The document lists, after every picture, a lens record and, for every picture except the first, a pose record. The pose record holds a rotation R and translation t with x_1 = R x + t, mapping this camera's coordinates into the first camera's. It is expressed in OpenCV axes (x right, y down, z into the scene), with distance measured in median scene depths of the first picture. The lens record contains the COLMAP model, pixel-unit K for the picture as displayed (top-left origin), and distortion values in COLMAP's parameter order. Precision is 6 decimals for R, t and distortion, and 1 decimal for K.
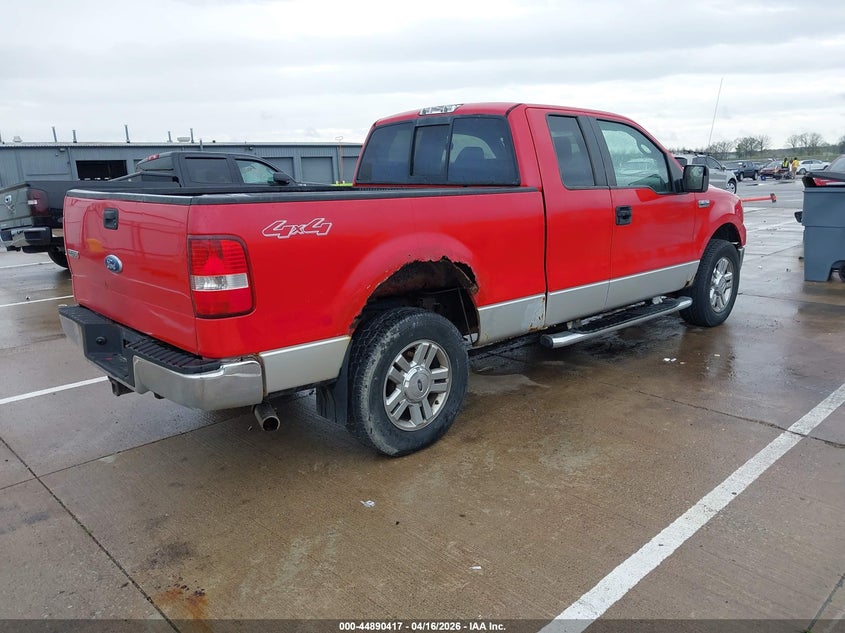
lens RADIAL K [[679.5, 0, 421.0], [0, 679.5, 315.2], [0, 0, 1]] dist [-0.006188, -0.003284]
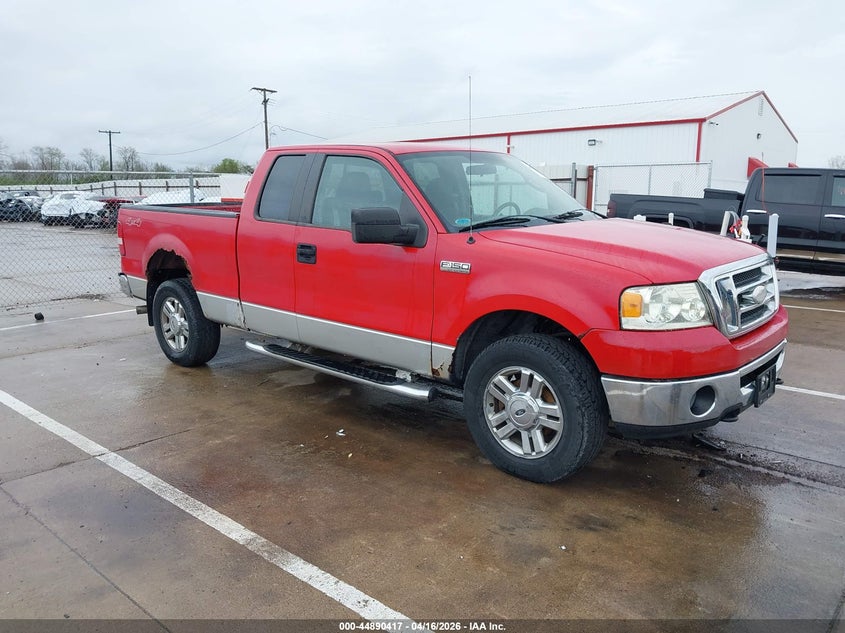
lens RADIAL K [[679.5, 0, 421.4], [0, 679.5, 319.0], [0, 0, 1]] dist [-0.006188, -0.003284]
pose [[0.081801, 0.219048, -0.972279, 1.378512], [-0.218816, 0.955693, 0.196902, -0.306919], [0.972331, 0.196643, 0.126108, 1.134310]]
